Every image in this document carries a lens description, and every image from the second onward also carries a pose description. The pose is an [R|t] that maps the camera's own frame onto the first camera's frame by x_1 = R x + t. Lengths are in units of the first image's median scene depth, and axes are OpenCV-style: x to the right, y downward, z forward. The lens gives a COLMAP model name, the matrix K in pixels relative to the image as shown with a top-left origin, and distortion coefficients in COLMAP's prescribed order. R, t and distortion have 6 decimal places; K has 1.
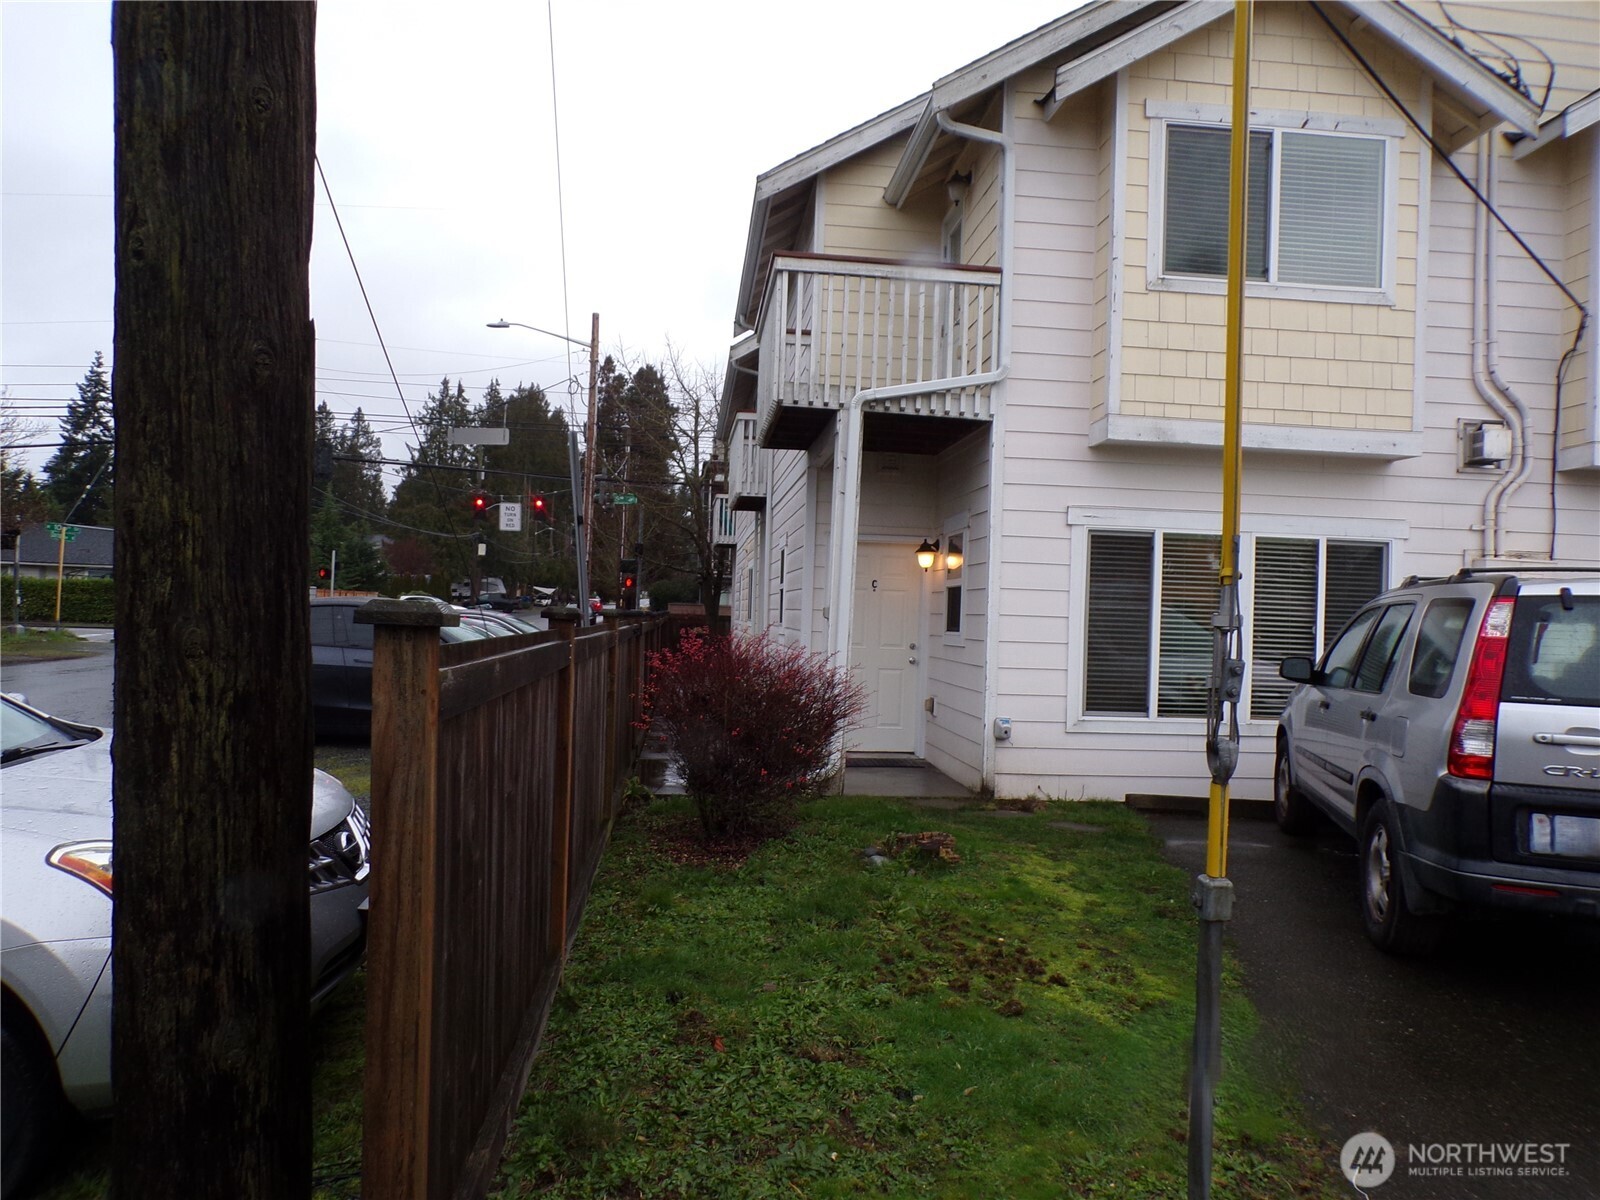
lens RADIAL K [[1228.3, 0, 797.8], [0, 1228.3, 604.6], [0, 0, 1]] dist [-0.076398, -0.002422]
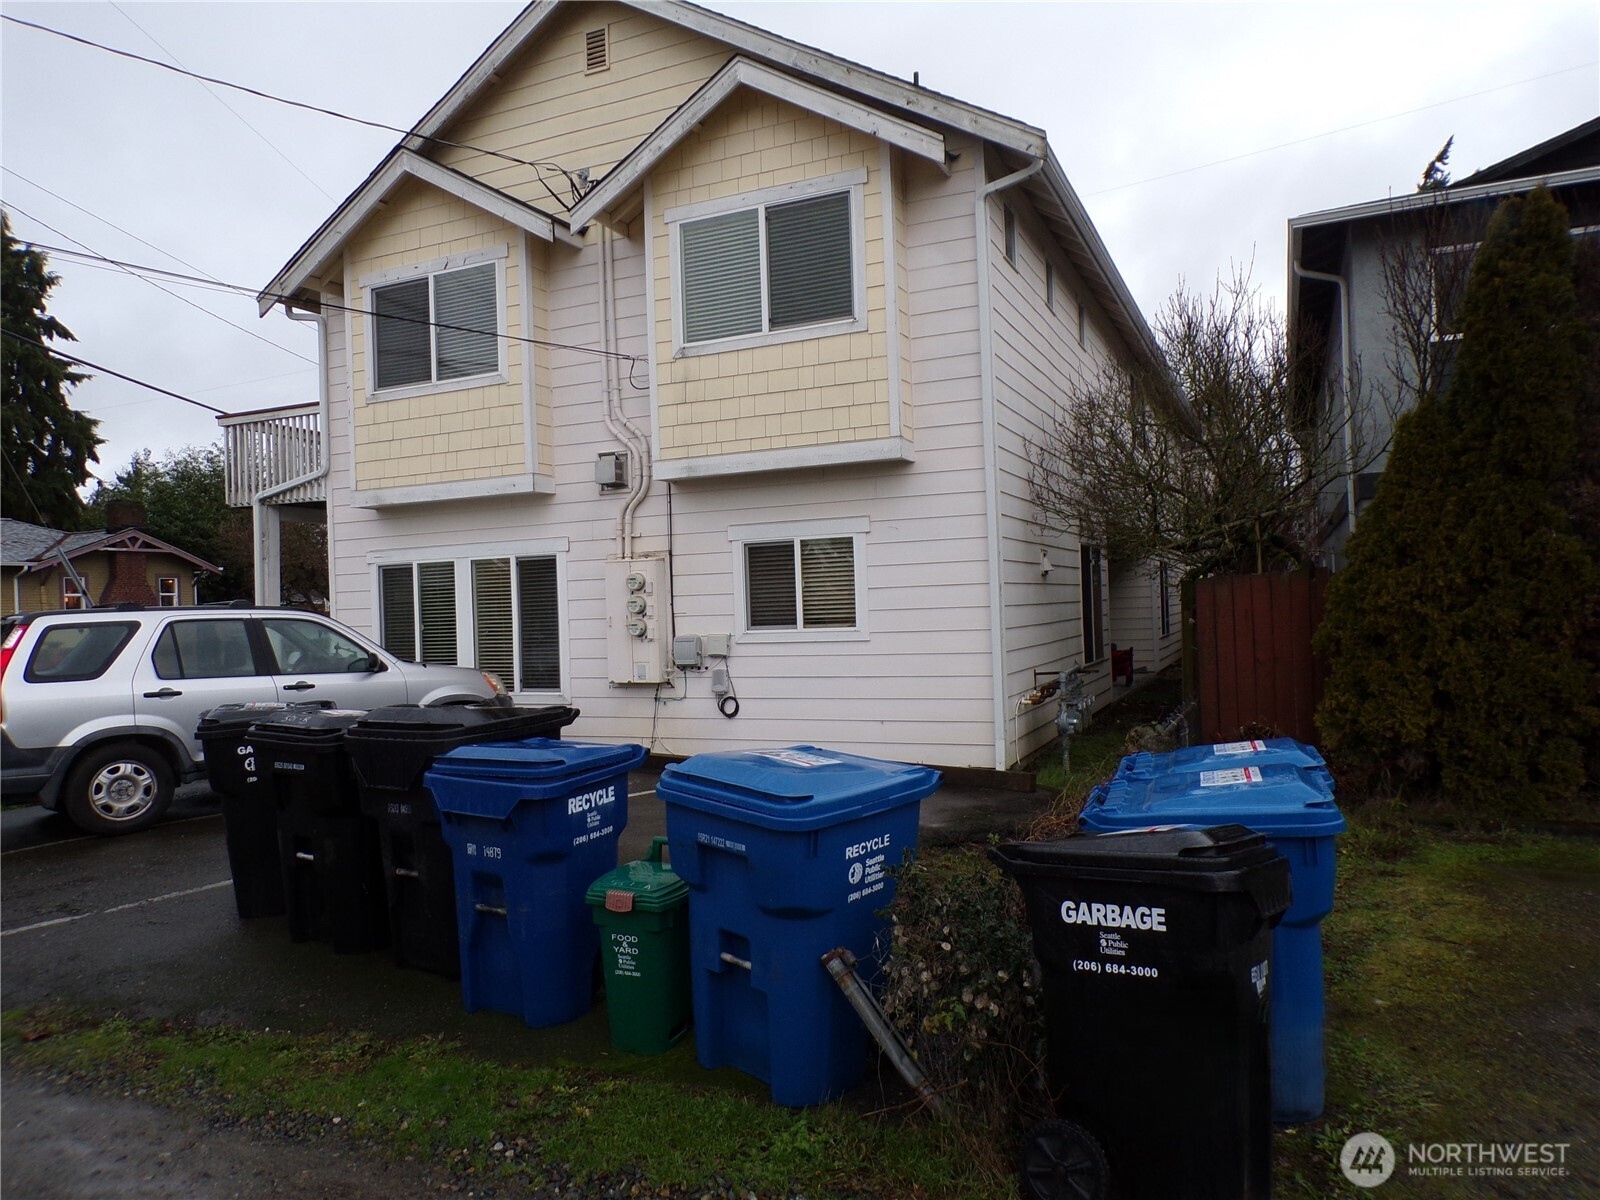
lens RADIAL K [[1084.5, 0, 801.9], [0, 1084.5, 600.5], [0, 0, 1]] dist [-0.003603, 0.014384]
pose [[0.875739, -0.063935, -0.478533, 1.305813], [0.060054, 0.997920, -0.023427, 0.044309], [0.479035, -0.008222, 0.877757, 0.071919]]
